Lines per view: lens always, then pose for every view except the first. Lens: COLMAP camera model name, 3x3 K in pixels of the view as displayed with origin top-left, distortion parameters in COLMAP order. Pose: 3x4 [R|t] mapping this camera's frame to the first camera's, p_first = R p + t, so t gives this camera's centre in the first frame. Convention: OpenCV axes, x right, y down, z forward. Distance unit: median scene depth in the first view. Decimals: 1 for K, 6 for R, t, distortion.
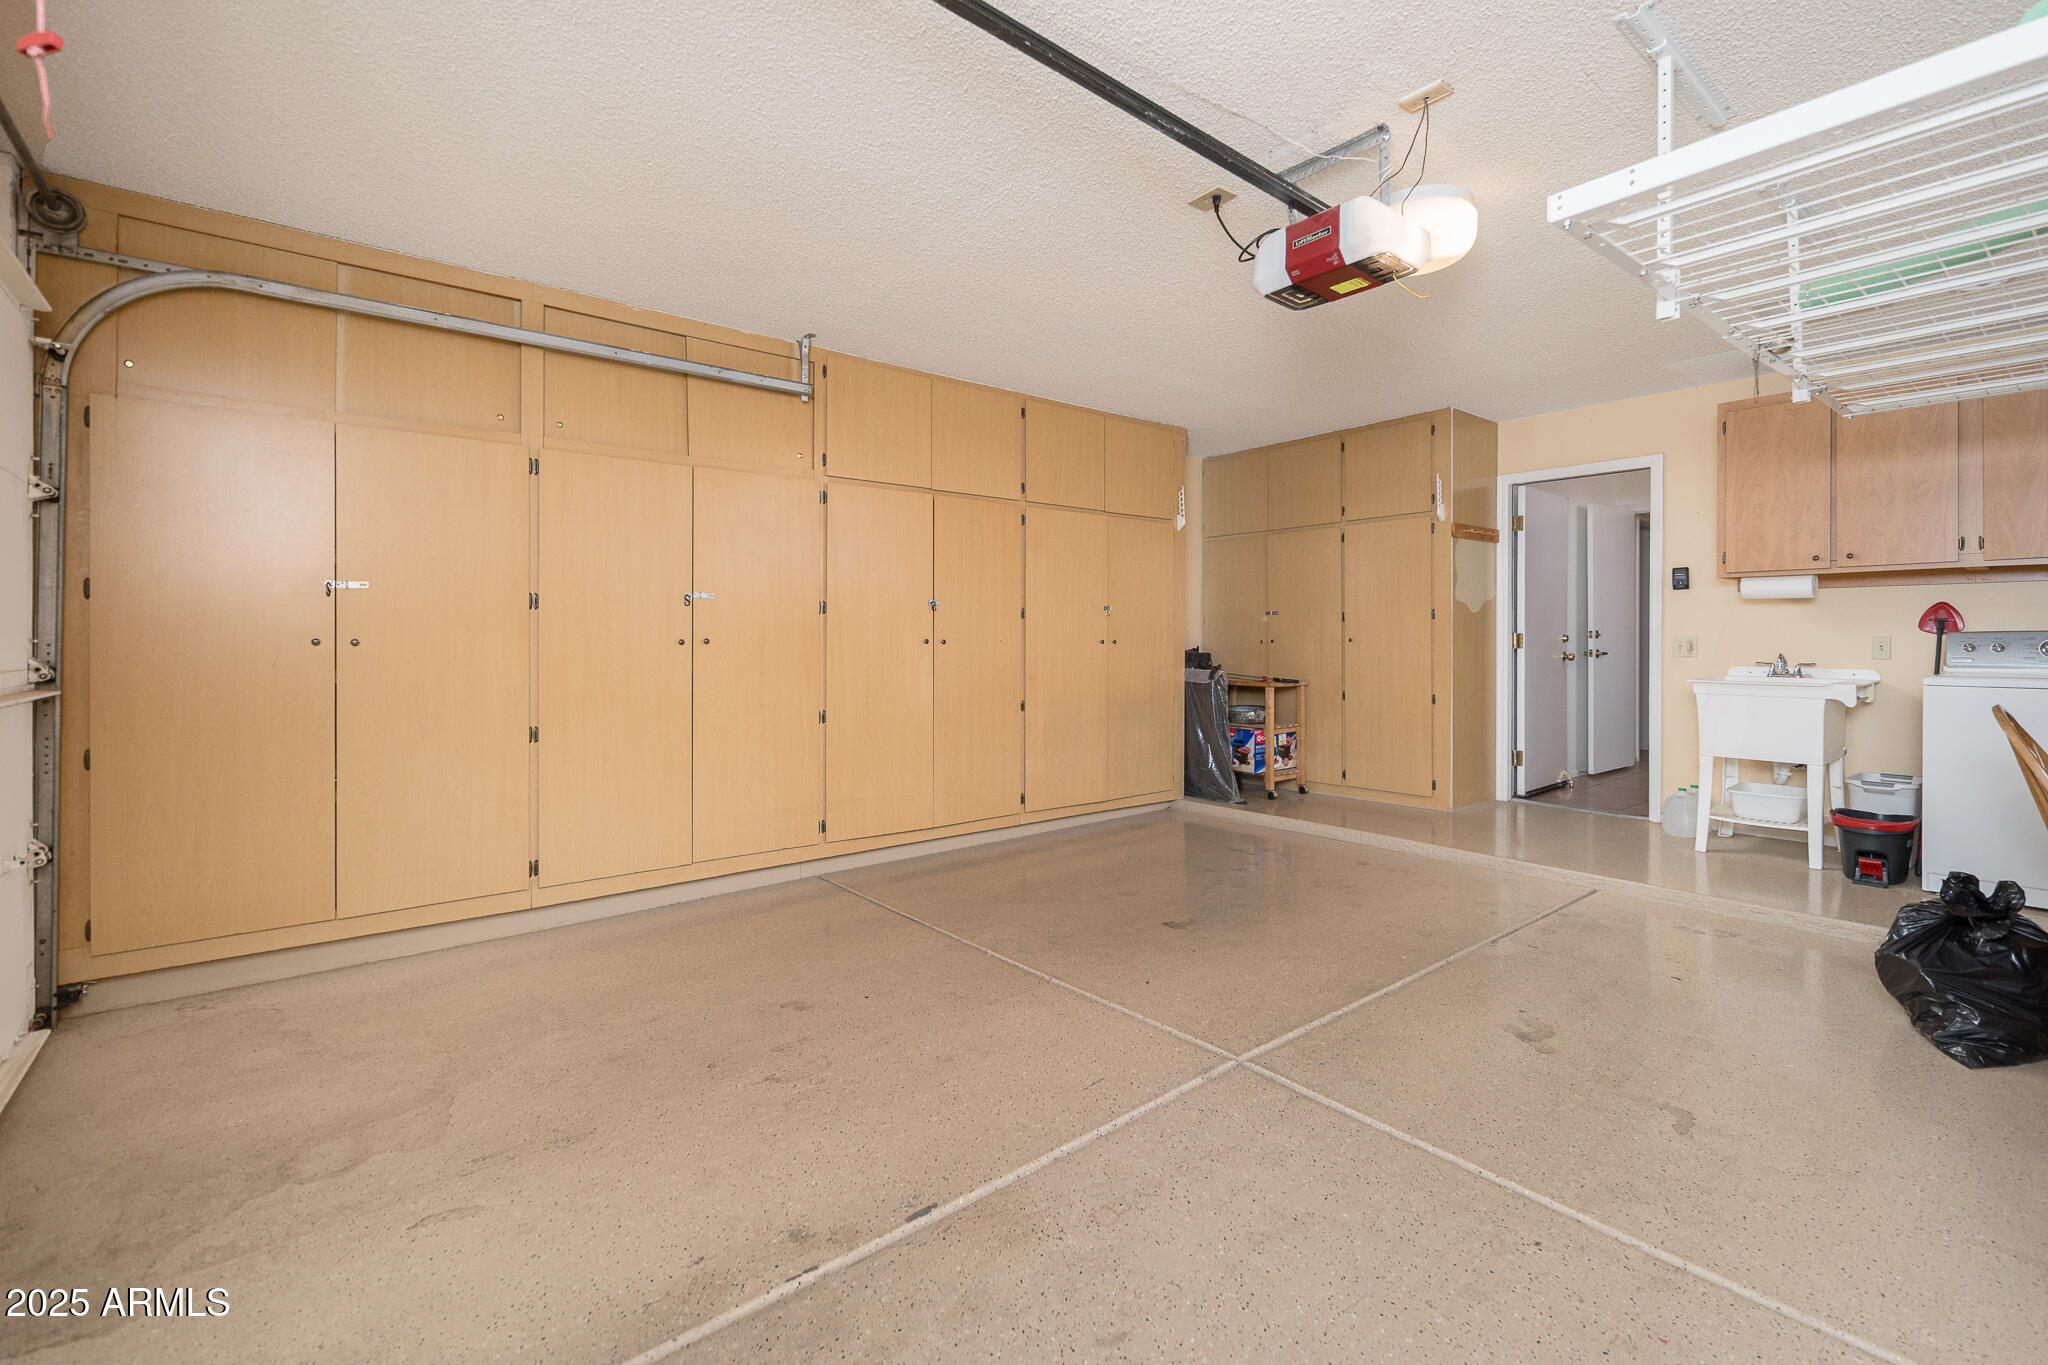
lens RADIAL K [[906.0, 0, 1045.0], [0, 906.0, 656.4], [0, 0, 1]] dist [0.001110, -0.000506]
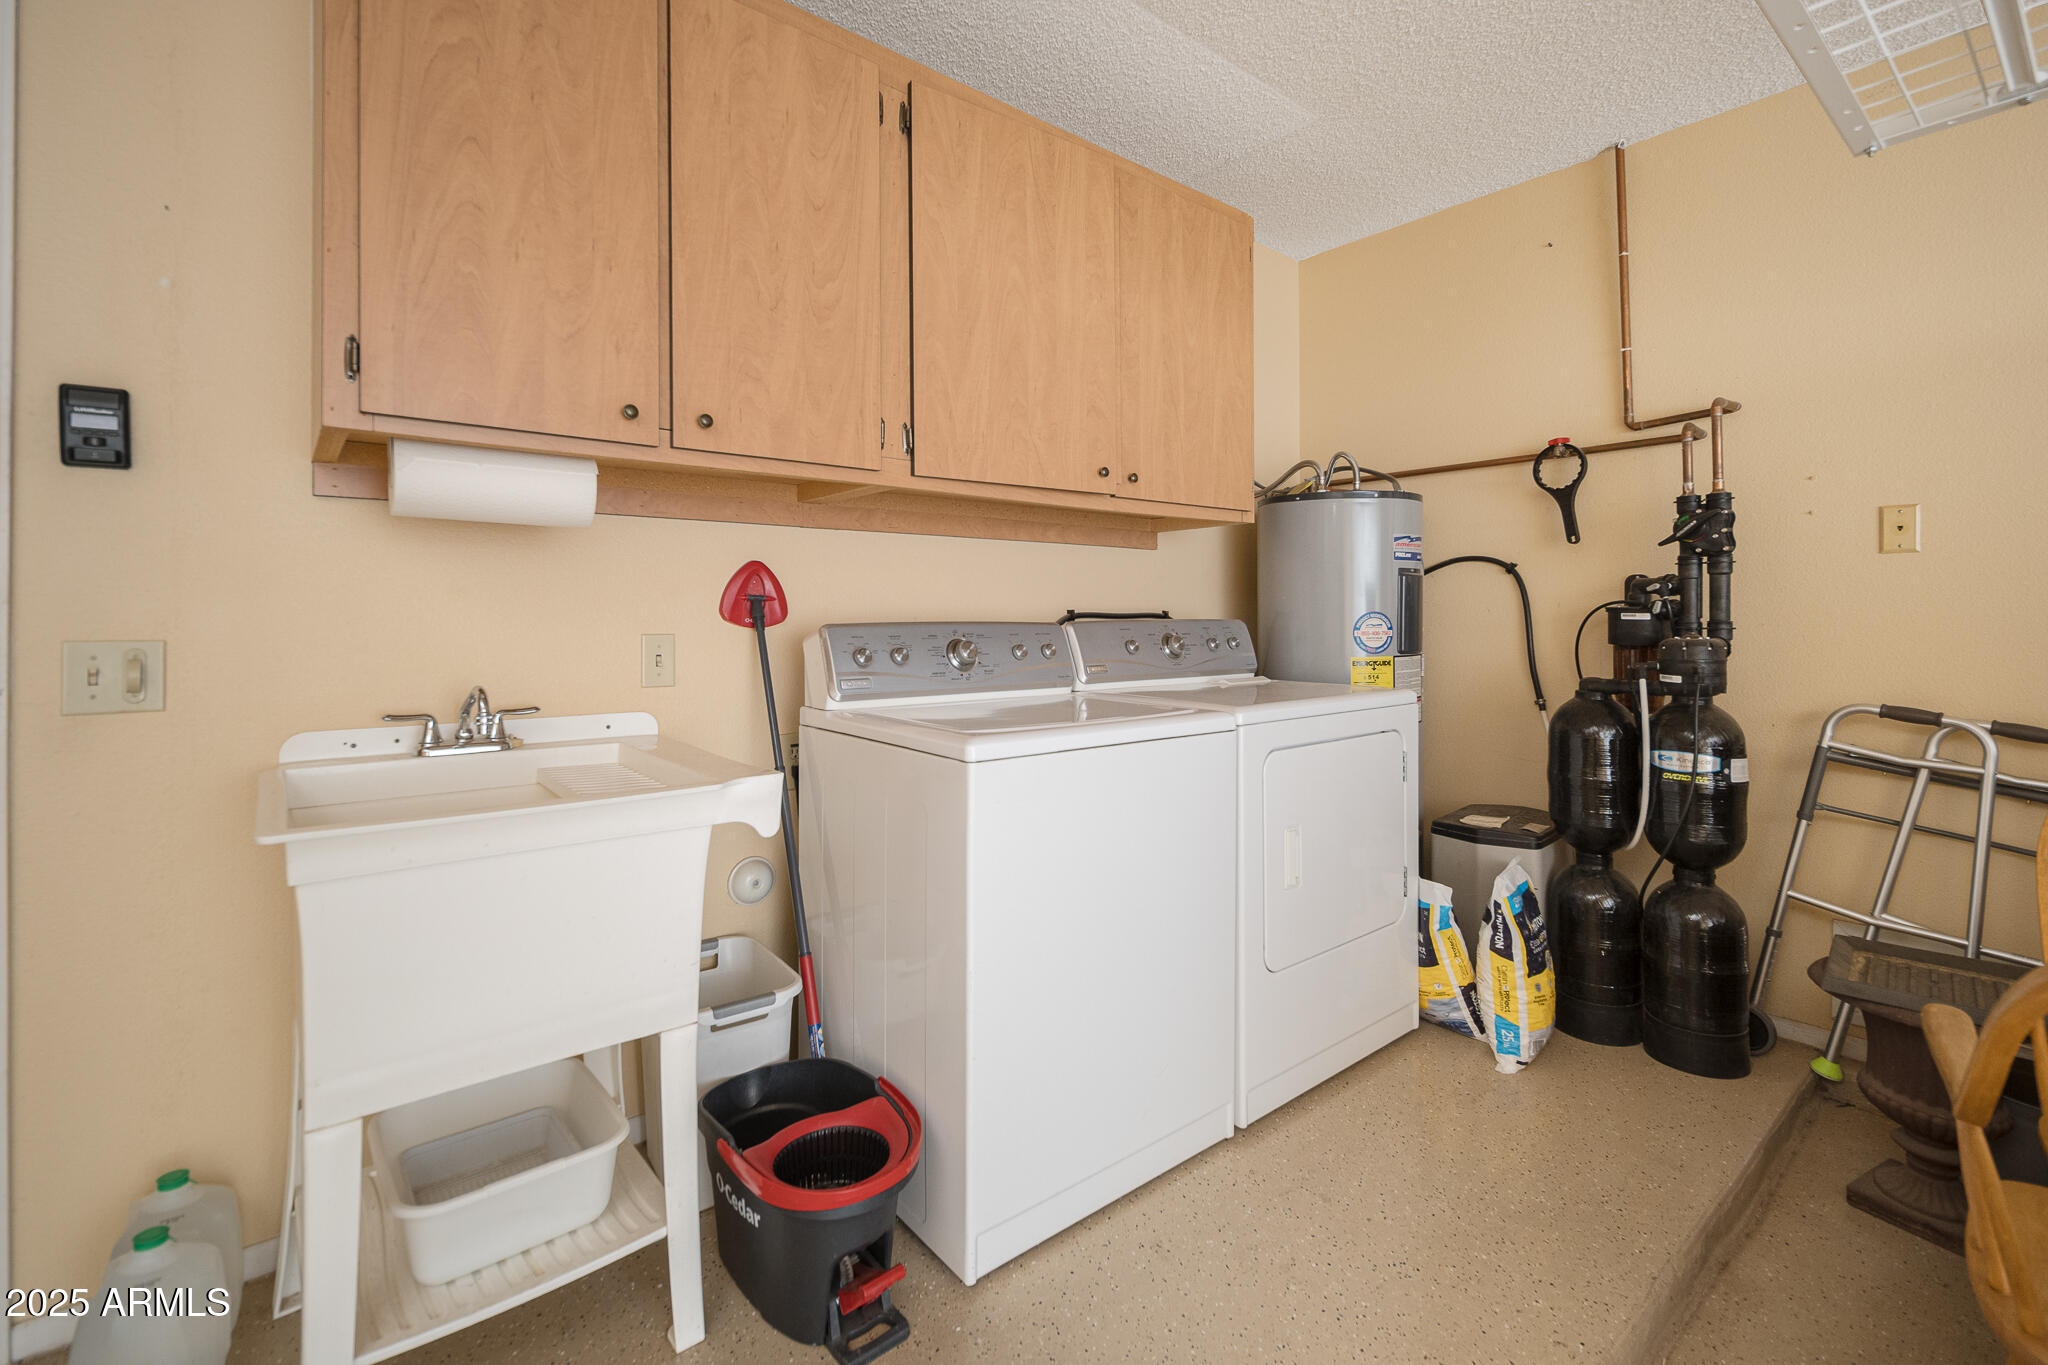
lens RADIAL K [[906.0, 0, 1045.0], [0, 906.0, 656.4], [0, 0, 1]] dist [0.001110, -0.000506]
pose [[-0.002288, -0.036829, 0.999319, 0.487720], [0.021680, 0.999085, 0.036870, -0.024132], [-0.999762, 0.021750, -0.001487, 0.820579]]
